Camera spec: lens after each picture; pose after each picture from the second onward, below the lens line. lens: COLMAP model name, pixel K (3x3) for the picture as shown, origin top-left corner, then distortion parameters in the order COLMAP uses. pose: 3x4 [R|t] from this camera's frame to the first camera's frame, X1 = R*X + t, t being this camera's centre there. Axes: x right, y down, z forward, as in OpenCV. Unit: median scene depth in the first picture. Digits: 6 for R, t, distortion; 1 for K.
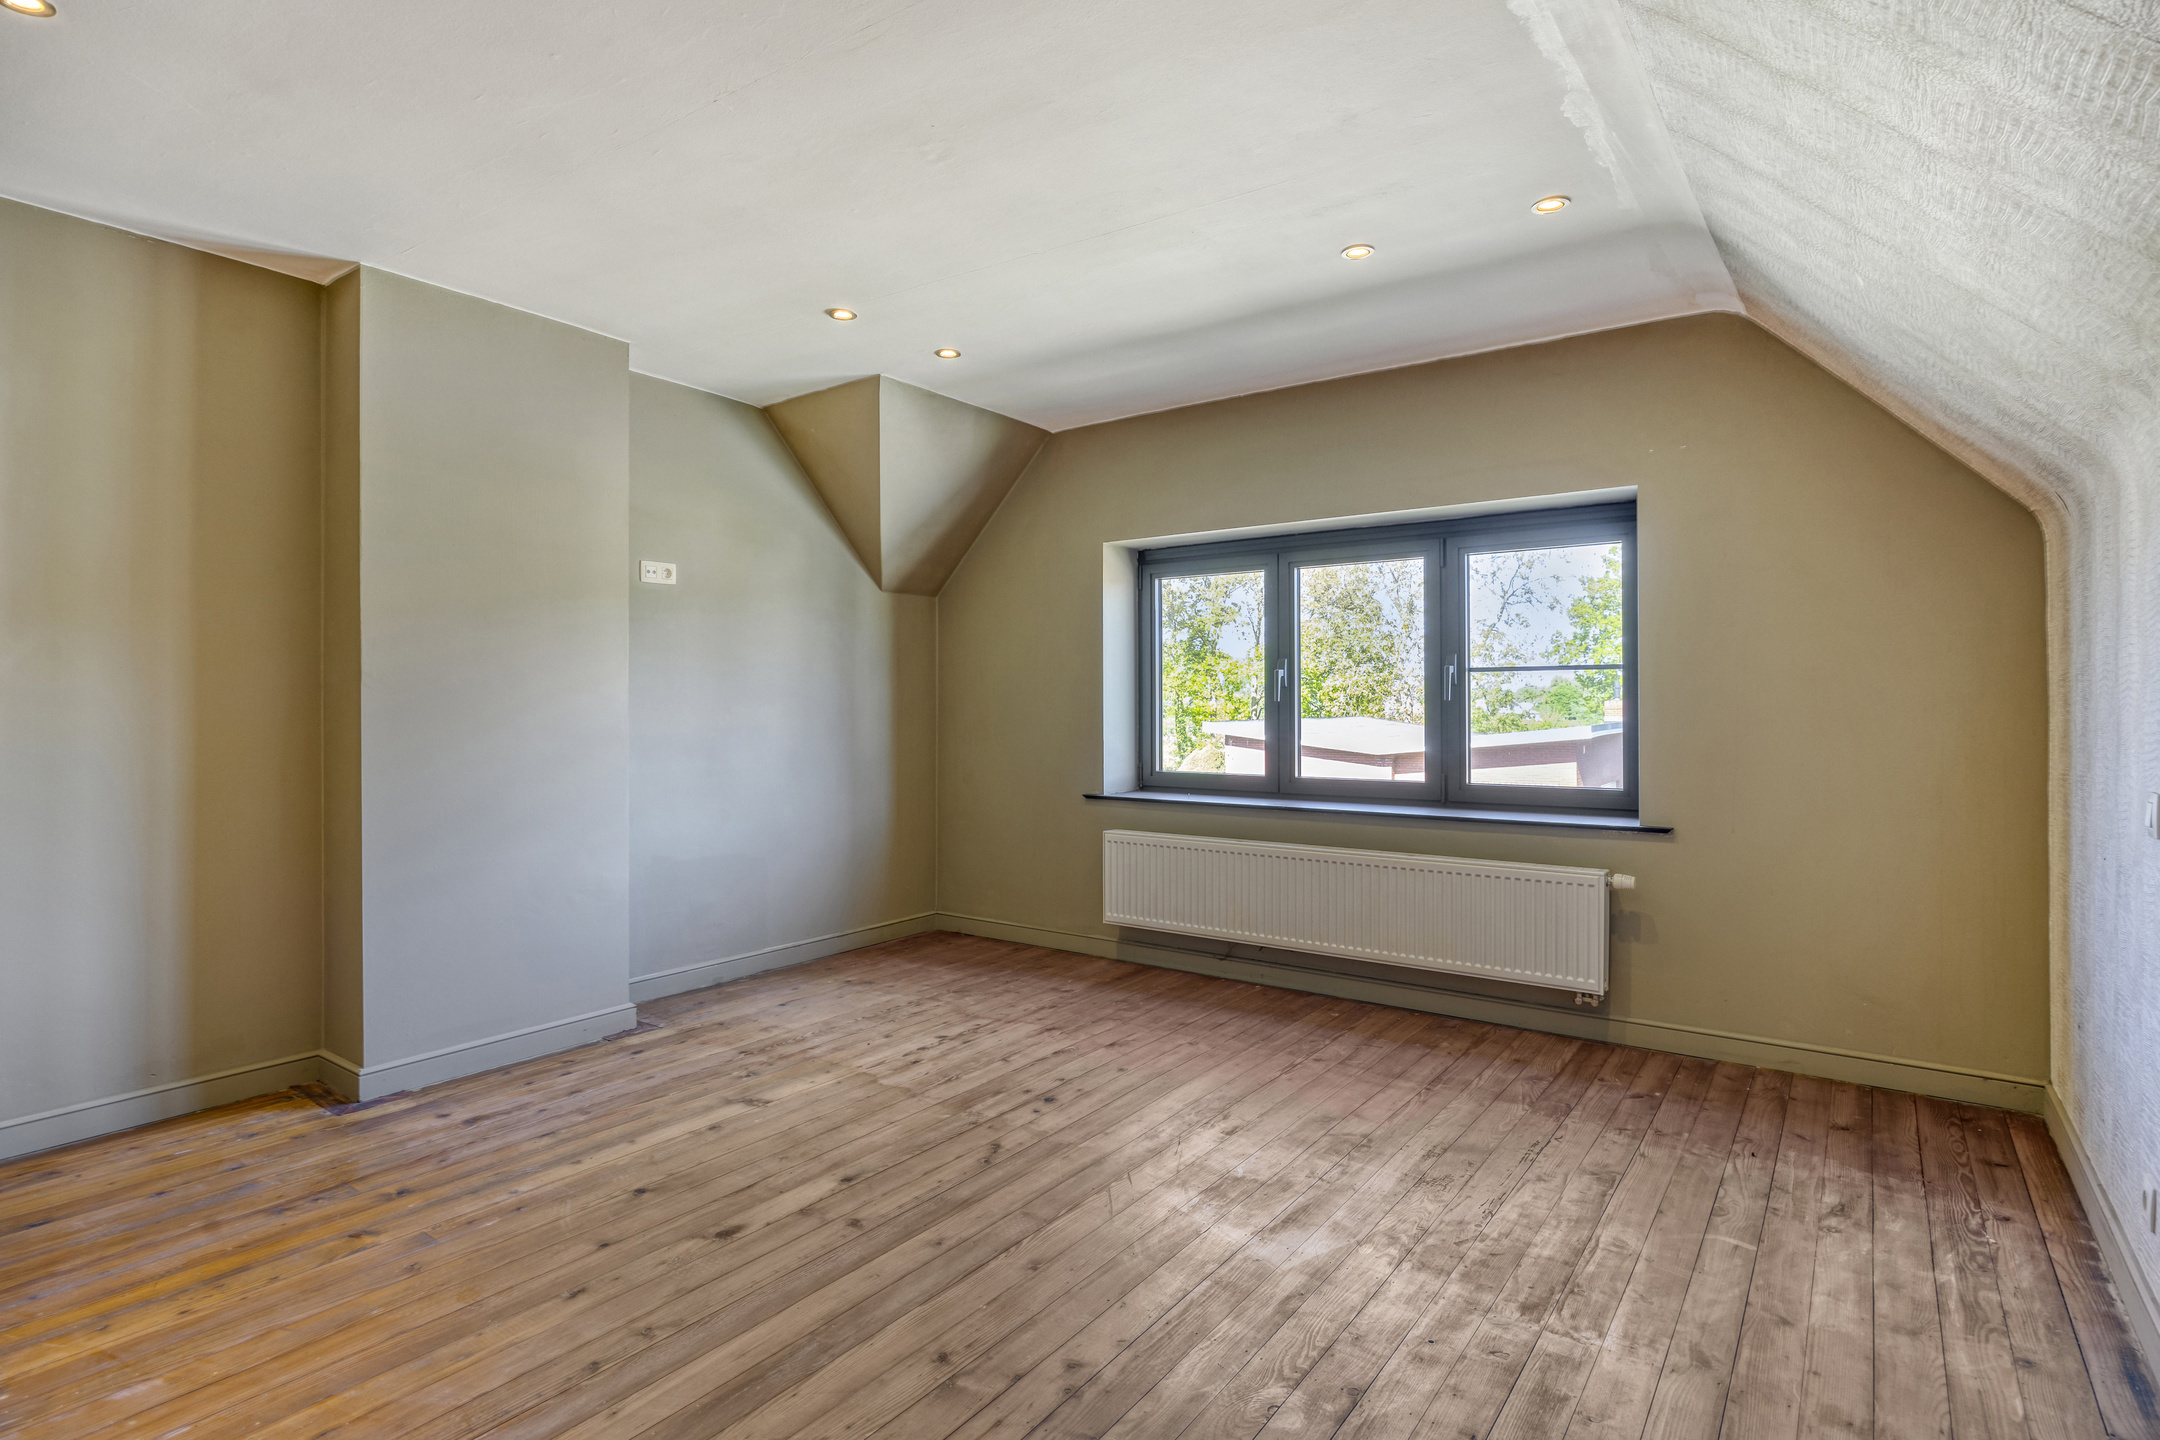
lens RADIAL K [[1053.3, 0, 1054.2], [0, 1053.3, 698.2], [0, 0, 1]] dist [-0.007753, -0.000335]
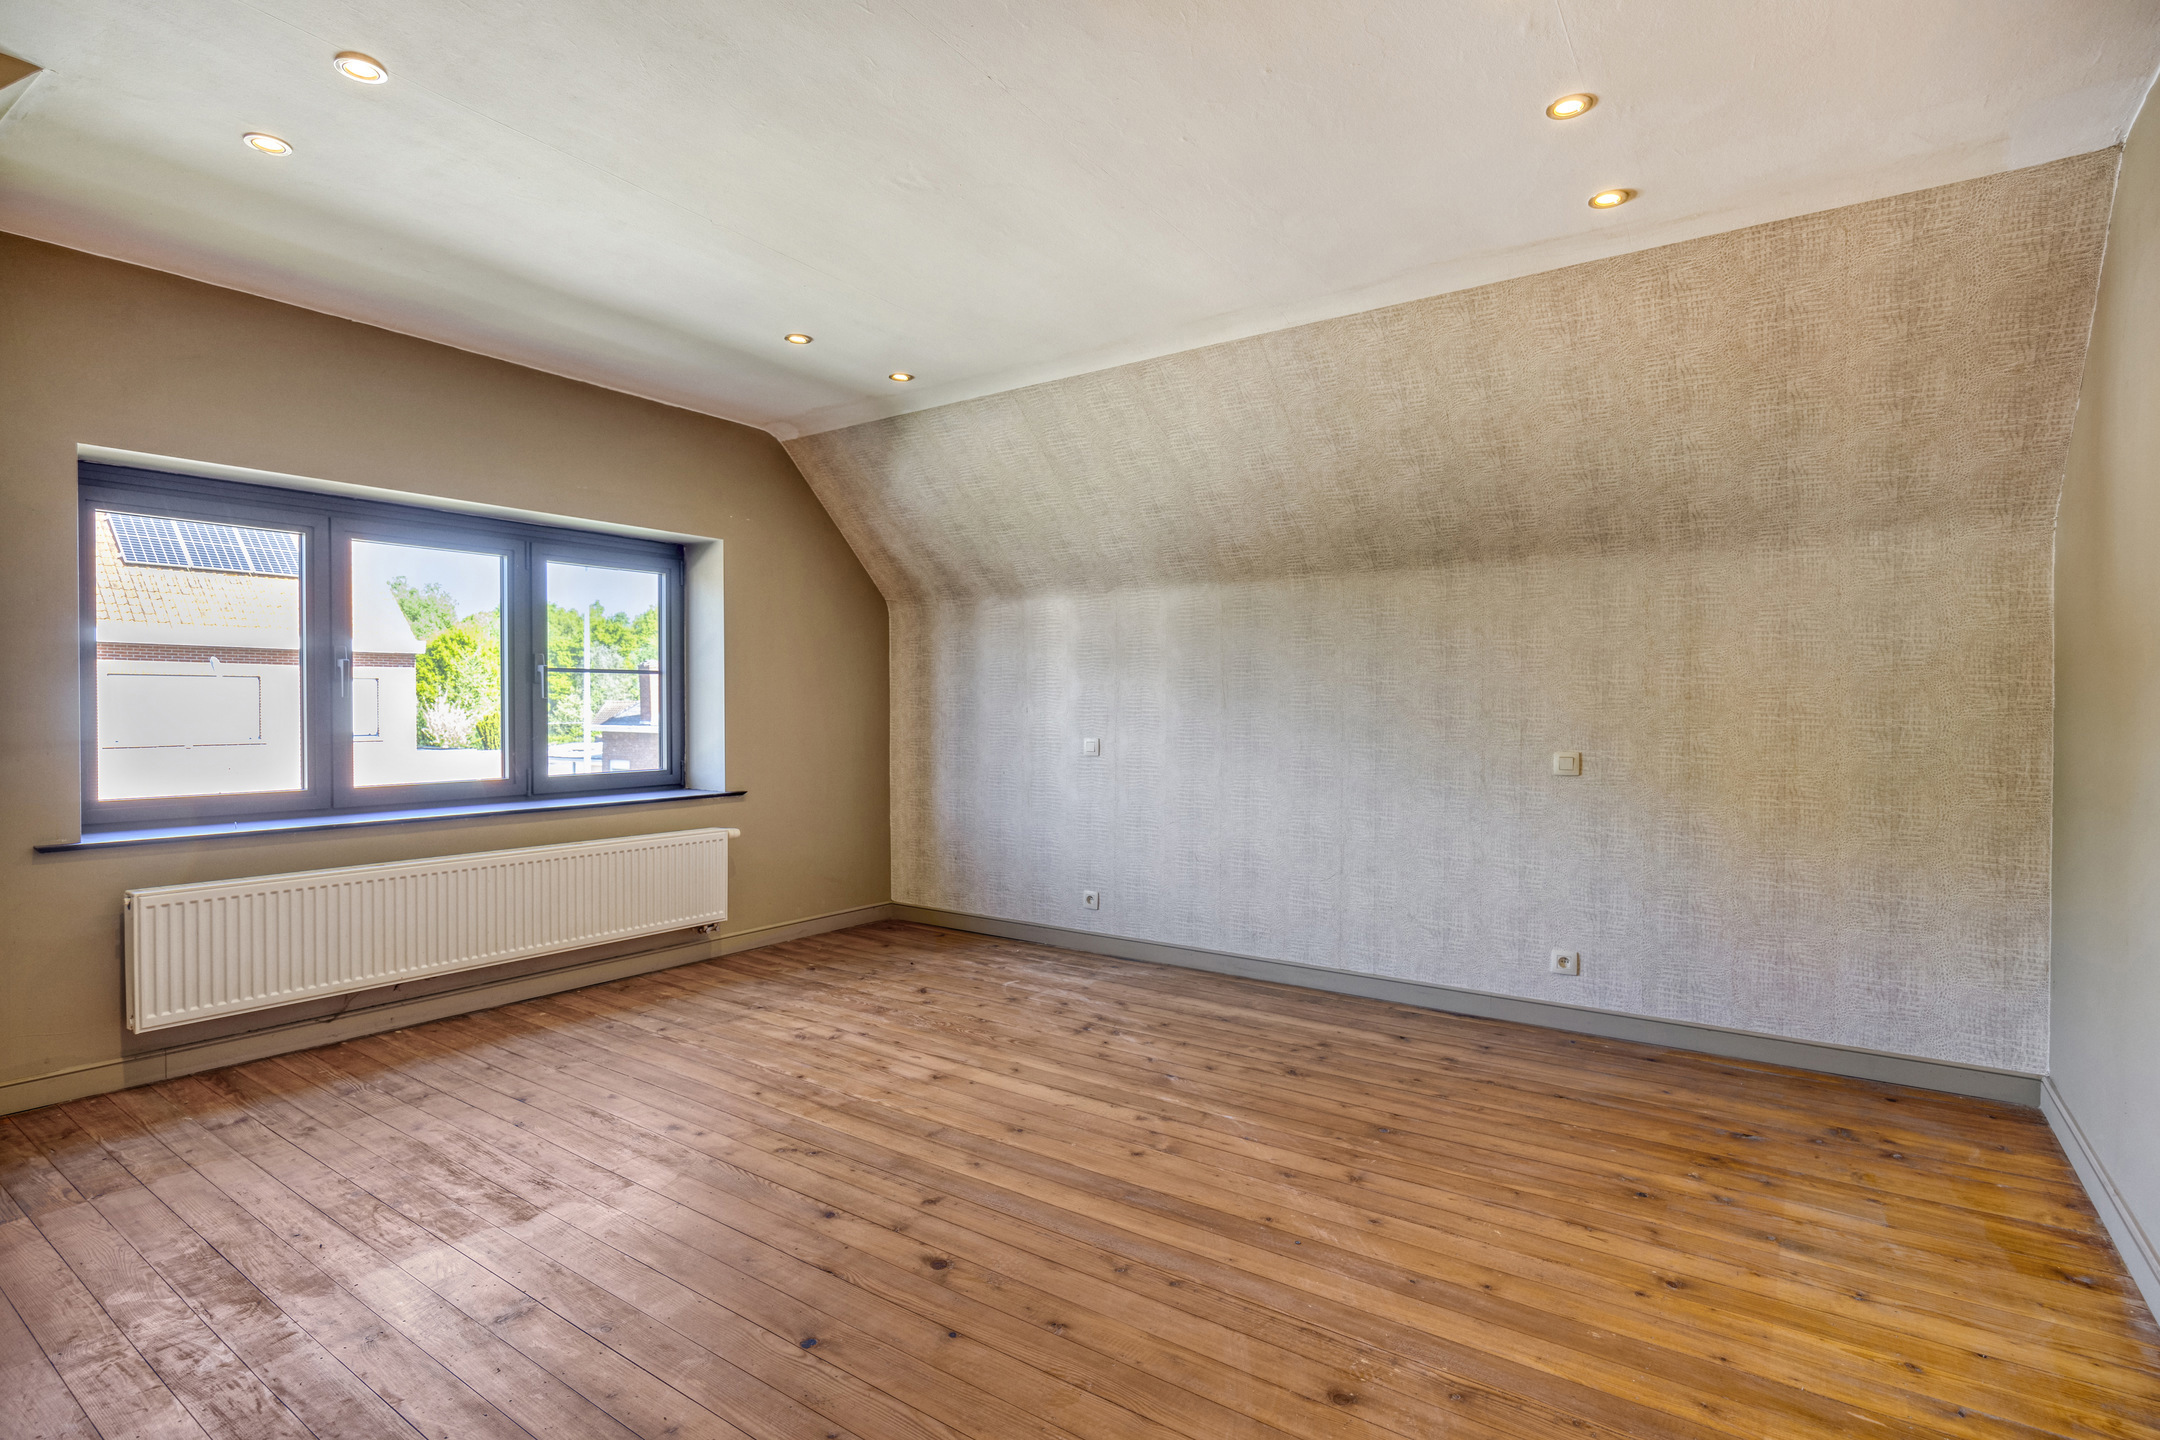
lens RADIAL K [[1053.3, 0, 1054.2], [0, 1053.3, 698.2], [0, 0, 1]] dist [-0.007753, -0.000335]
pose [[-0.000116, 0.008819, 0.999961, -0.812038], [-0.009519, 0.999916, -0.008820, 0.008858], [-0.999955, -0.009520, -0.000032, 0.585377]]
